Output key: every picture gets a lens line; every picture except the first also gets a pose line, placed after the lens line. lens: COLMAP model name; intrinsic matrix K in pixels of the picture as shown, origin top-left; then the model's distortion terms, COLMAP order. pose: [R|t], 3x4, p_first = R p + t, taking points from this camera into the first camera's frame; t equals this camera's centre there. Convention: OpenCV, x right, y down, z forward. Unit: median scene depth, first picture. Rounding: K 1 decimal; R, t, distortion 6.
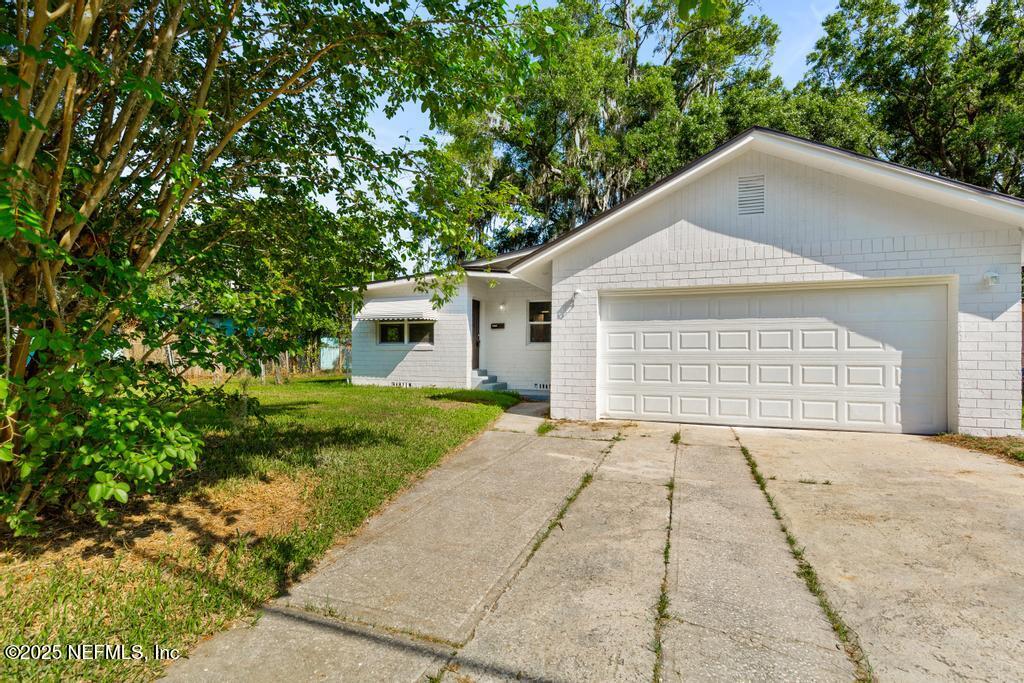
lens RADIAL K [[471.6, 0, 506.6], [0, 471.6, 359.0], [0, 0, 1]] dist [0.005613, -0.000784]
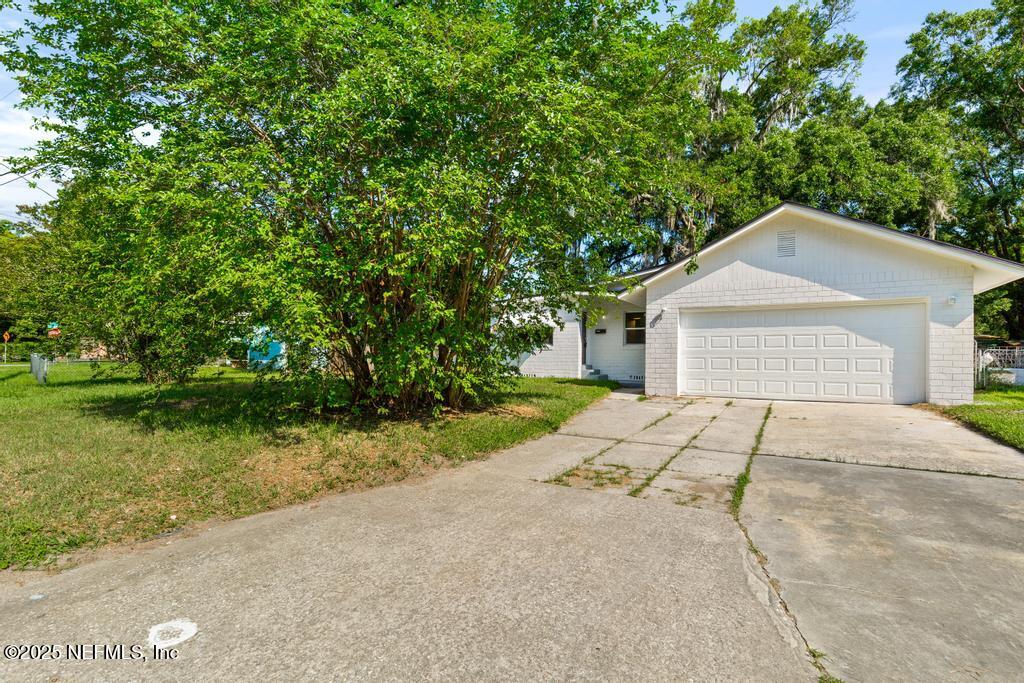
lens RADIAL K [[471.6, 0, 510.4], [0, 471.6, 359.1], [0, 0, 1]] dist [0.005613, -0.000784]
pose [[0.985964, 0.002234, -0.166941, -0.061444], [-0.002980, 0.999987, -0.004213, 0.017088], [0.166929, 0.004651, 0.985958, -0.423160]]
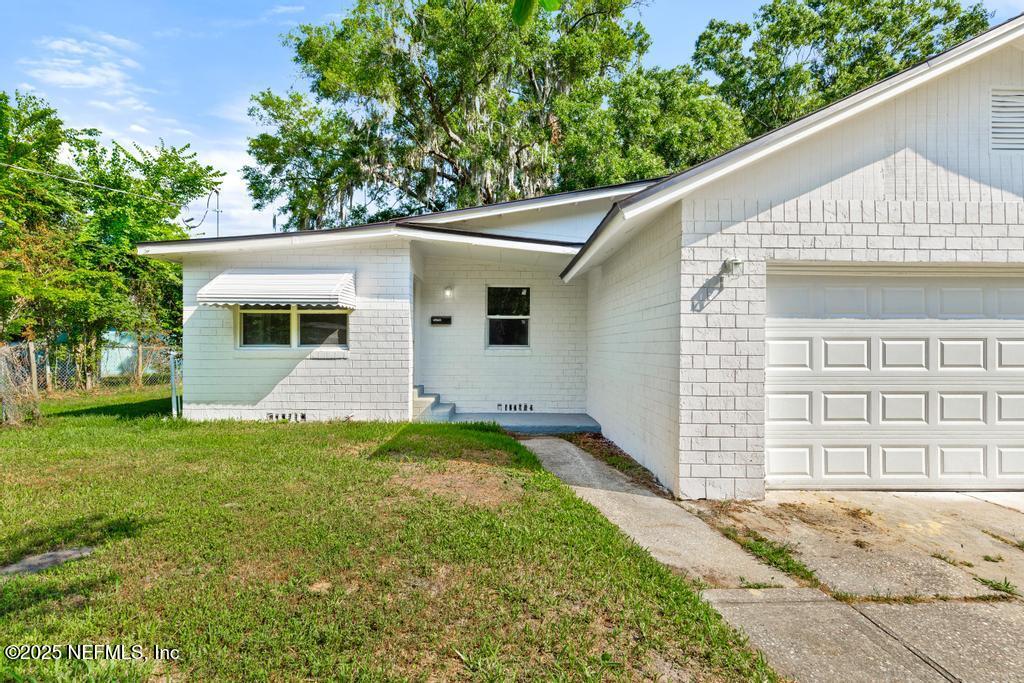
lens RADIAL K [[471.6, 0, 505.4], [0, 471.6, 340.6], [0, 0, 1]] dist [0.005613, -0.000784]
pose [[0.938070, 0.006657, 0.346382, -0.218484], [0.003049, 0.999618, -0.027468, -0.029847], [-0.346432, 0.026823, 0.937691, 0.453380]]
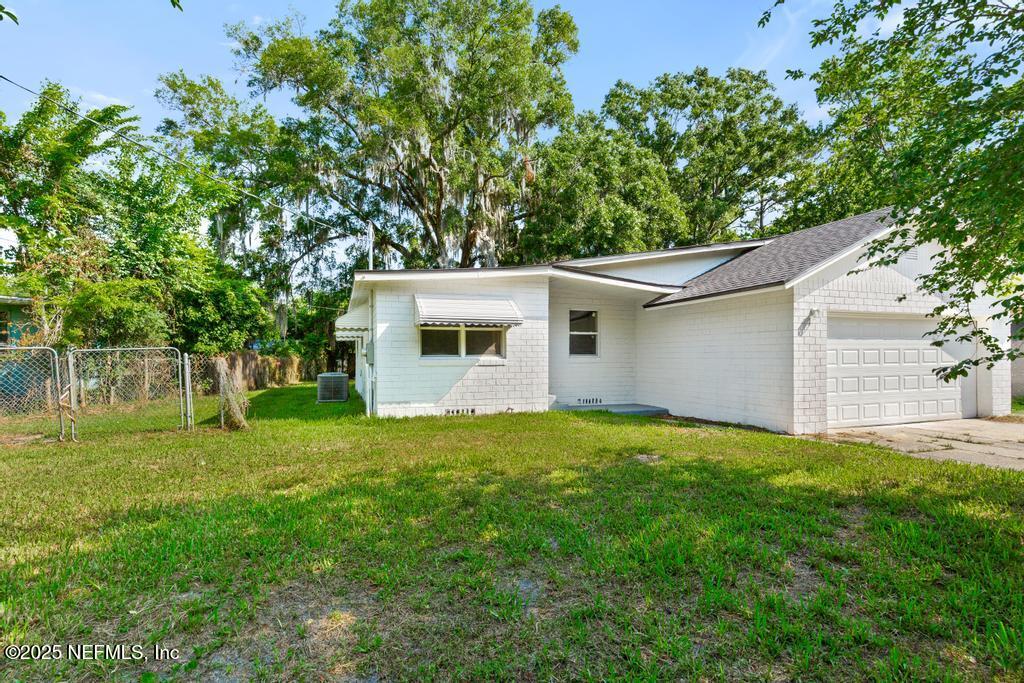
lens RADIAL K [[492.9, 0, 504.1], [0, 492.9, 349.6], [0, 0, 1]] dist [0.005846, 0.000088]
pose [[0.782888, 0.004309, 0.622148, -0.835028], [0.014470, 0.999579, -0.025131, -0.029328], [-0.621994, 0.028677, 0.782496, 0.444454]]
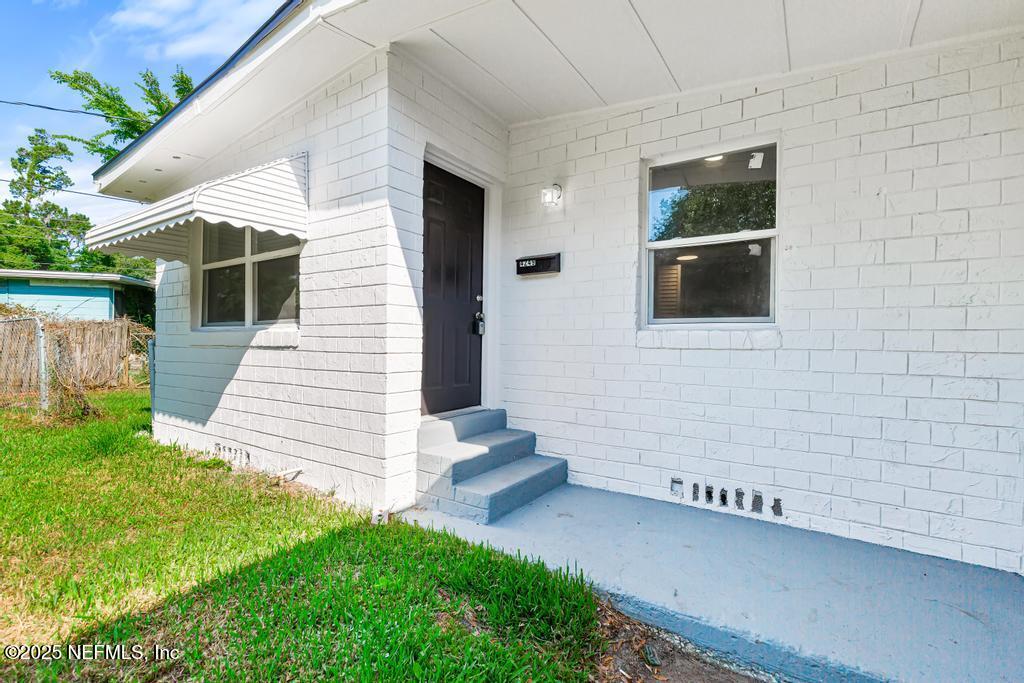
lens RADIAL K [[471.6, 0, 509.4], [0, 471.6, 347.0], [0, 0, 1]] dist [0.005613, -0.000784]
pose [[0.965168, 0.009631, -0.261454, 0.052871], [-0.014708, 0.999739, -0.017466, -0.018521], [0.261218, 0.020703, 0.965058, 0.948341]]
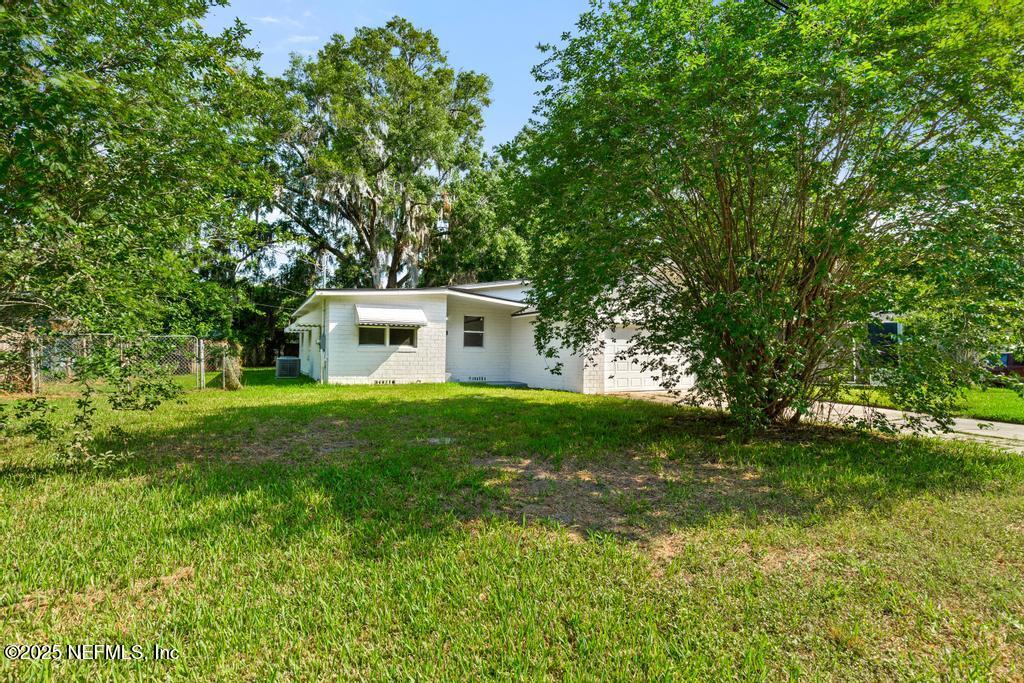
lens RADIAL K [[471.6, 0, 511.1], [0, 471.6, 343.7], [0, 0, 1]] dist [0.005613, -0.000784]
pose [[0.672857, 0.019387, 0.739518, -1.094366], [-0.001495, 0.999690, -0.024847, -0.012808], [-0.739771, 0.015613, 0.672678, 0.023696]]
